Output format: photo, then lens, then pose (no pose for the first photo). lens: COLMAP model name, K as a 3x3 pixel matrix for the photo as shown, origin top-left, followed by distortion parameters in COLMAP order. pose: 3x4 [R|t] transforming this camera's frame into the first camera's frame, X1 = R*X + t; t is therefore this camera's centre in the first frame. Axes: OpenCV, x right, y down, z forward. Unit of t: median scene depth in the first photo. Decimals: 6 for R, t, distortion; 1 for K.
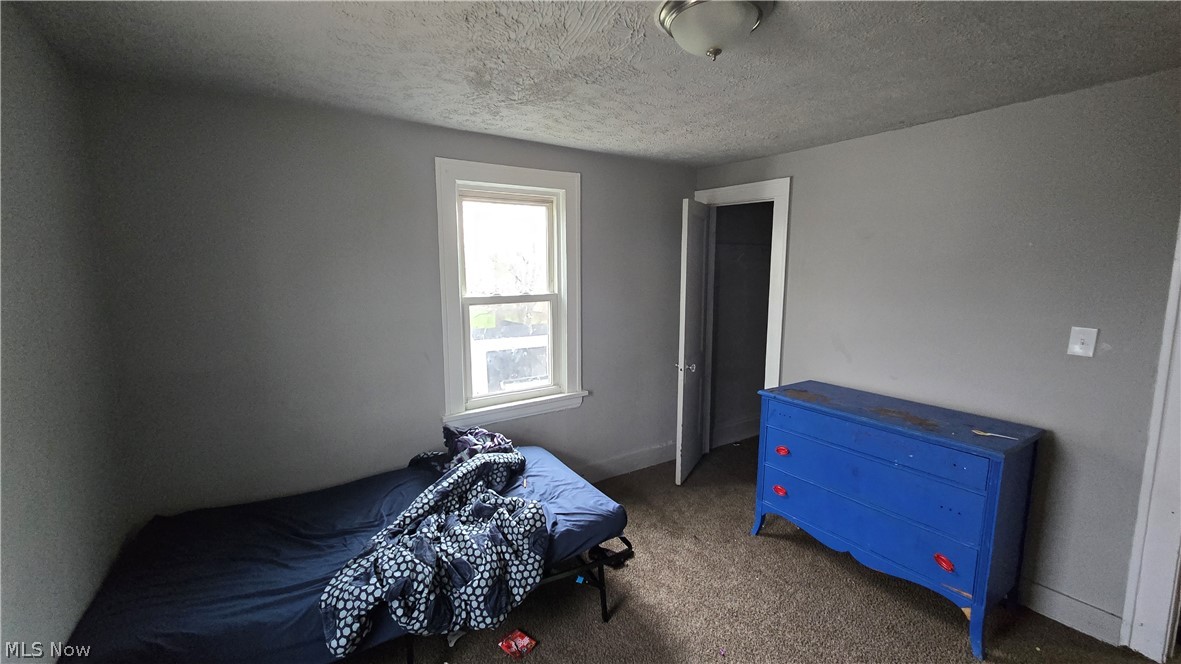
lens RADIAL K [[474.9, 0, 590.5], [0, 474.9, 332.0], [0, 0, 1]] dist [0.000648, 0.000005]
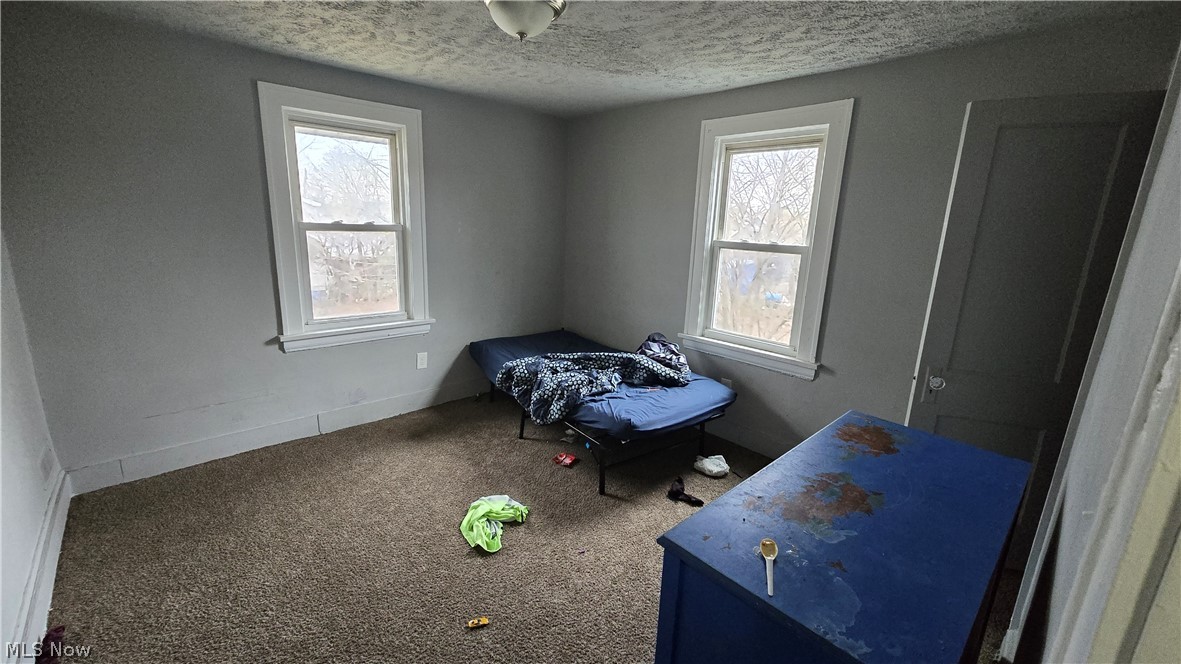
lens RADIAL K [[474.9, 0, 590.5], [0, 474.9, 332.0], [0, 0, 1]] dist [0.000648, 0.000005]
pose [[0.177468, 0.242636, -0.953747, 0.949220], [-0.169149, 0.962228, 0.213319, -0.060021], [0.969481, 0.123467, 0.211806, 0.549674]]
